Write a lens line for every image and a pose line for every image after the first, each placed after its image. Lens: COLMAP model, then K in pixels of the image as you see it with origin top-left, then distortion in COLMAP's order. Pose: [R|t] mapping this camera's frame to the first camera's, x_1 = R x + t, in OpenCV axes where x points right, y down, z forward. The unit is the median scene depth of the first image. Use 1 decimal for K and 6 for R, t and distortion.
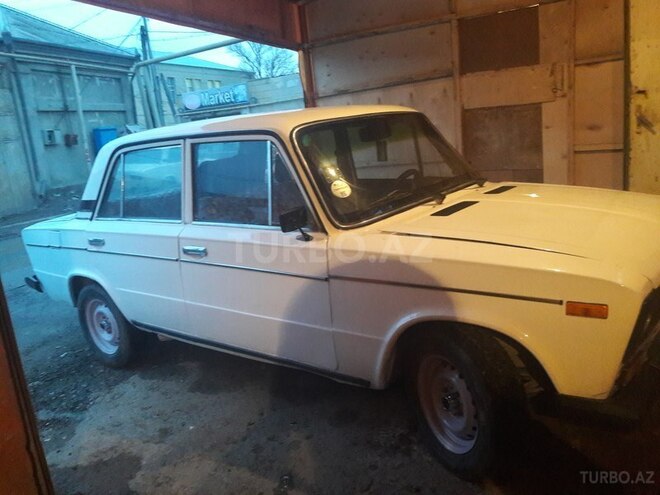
lens RADIAL K [[563.9, 0, 307.0], [0, 563.9, 230.7], [0, 0, 1]] dist [0.012105, -0.052811]
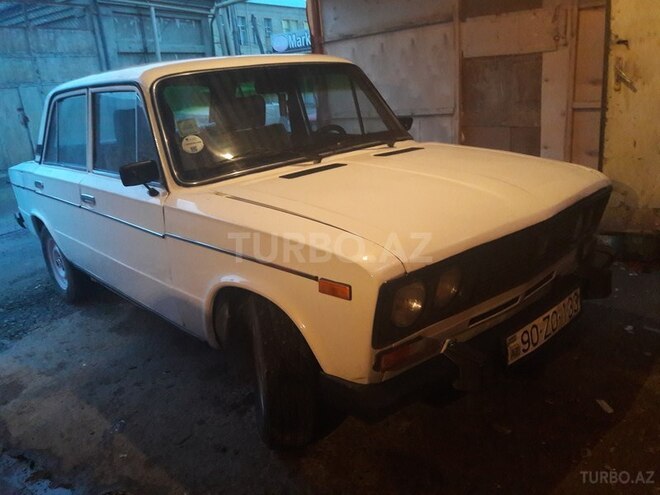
lens RADIAL K [[563.9, 0, 314.4], [0, 563.9, 231.1], [0, 0, 1]] dist [0.012105, -0.052811]
pose [[0.983048, 0.064516, -0.171621, 0.295933], [-0.047721, 0.993817, 0.100251, -0.022071], [0.177027, -0.090362, 0.980049, 0.044247]]
